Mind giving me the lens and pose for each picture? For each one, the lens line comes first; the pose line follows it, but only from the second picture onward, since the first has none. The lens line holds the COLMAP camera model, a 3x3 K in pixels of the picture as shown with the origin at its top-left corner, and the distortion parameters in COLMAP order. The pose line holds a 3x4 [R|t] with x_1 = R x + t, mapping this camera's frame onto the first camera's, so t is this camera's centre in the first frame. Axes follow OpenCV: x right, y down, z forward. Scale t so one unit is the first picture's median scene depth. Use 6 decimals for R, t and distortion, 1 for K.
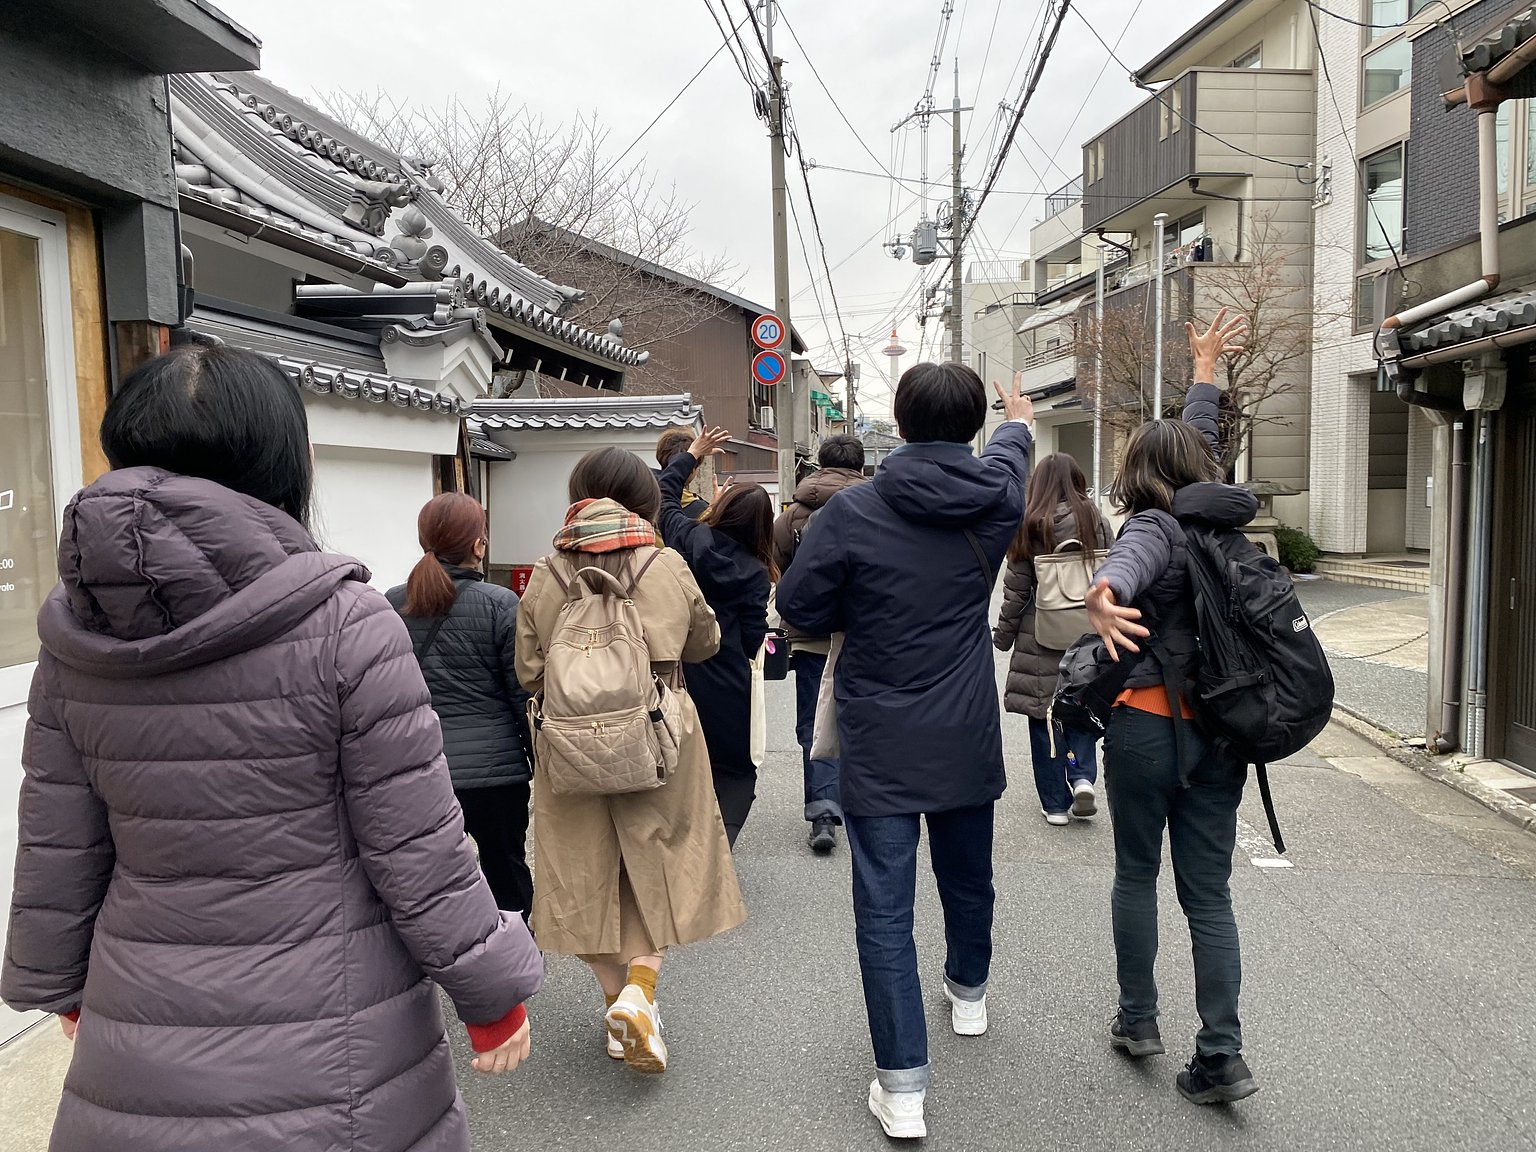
lens RADIAL K [[1157.1, 0, 775.9], [0, 1157.1, 577.2], [0, 0, 1]] dist [-0.009105, -0.001434]
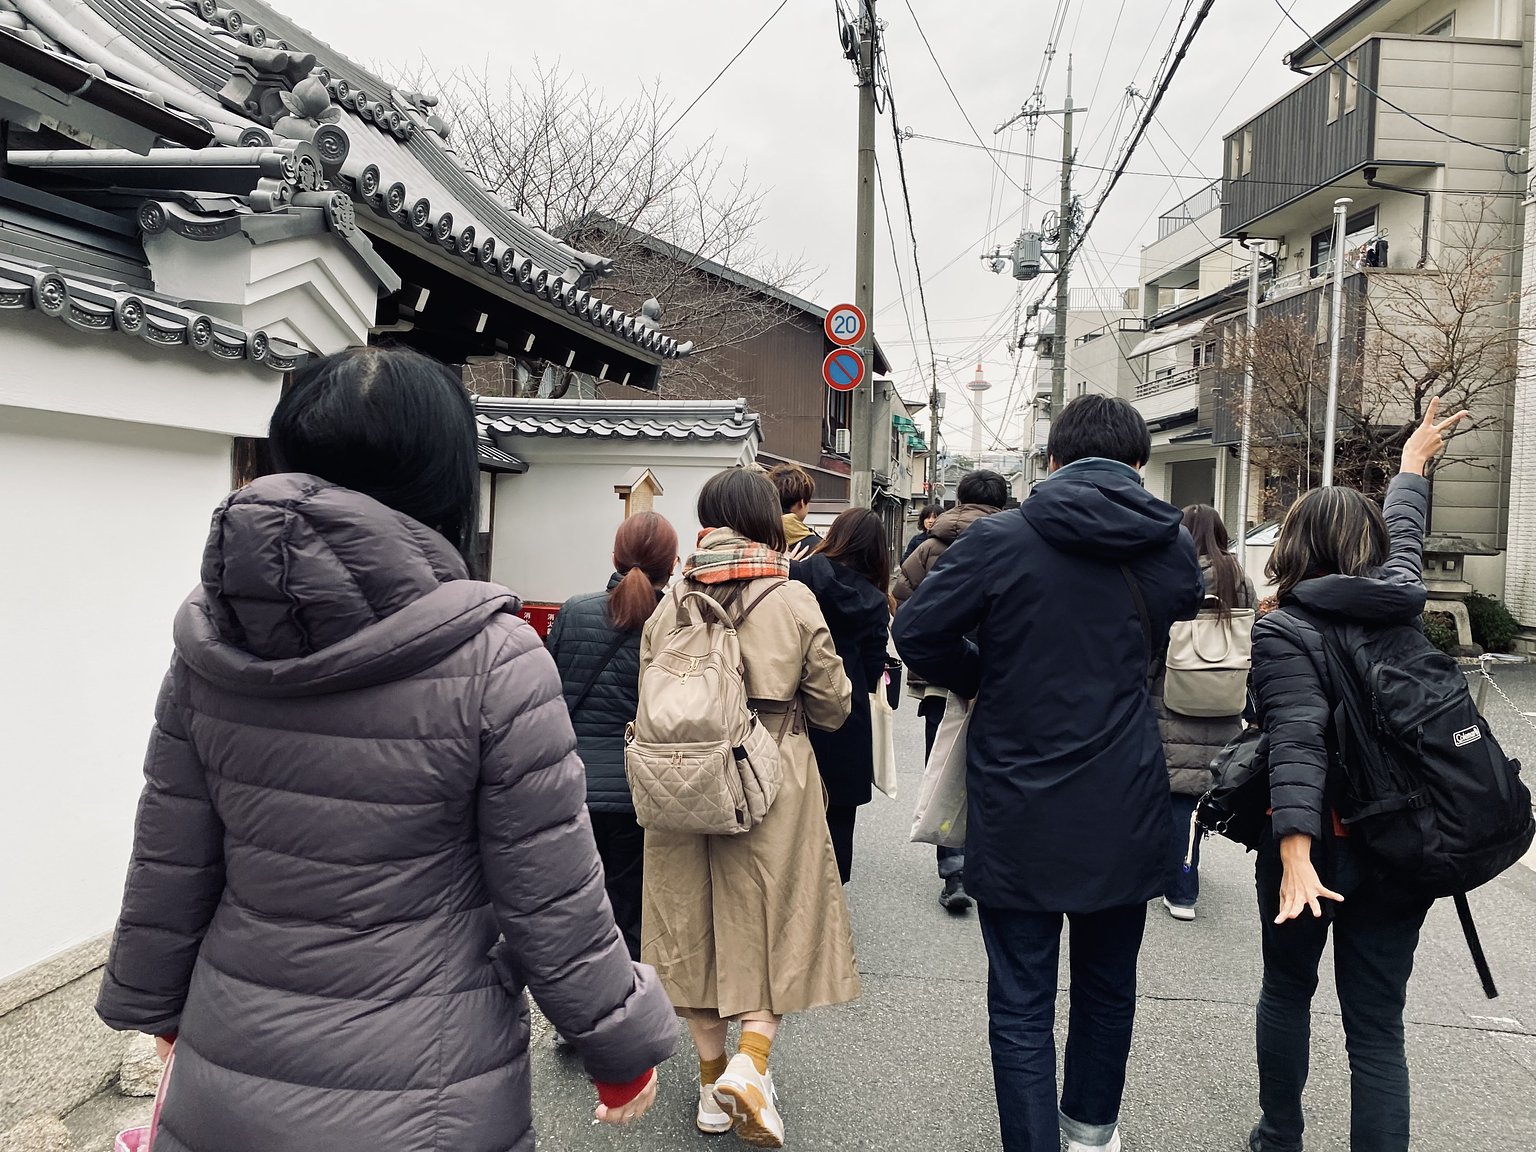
lens RADIAL K [[1157.1, 0, 760.7], [0, 1157.1, 579.6], [0, 0, 1]] dist [-0.009105, -0.001434]
pose [[0.996078, 0.044860, -0.076262, 0.003098], [-0.046688, 0.998659, -0.022351, -0.011531], [0.075157, 0.025824, 0.996837, 0.150041]]
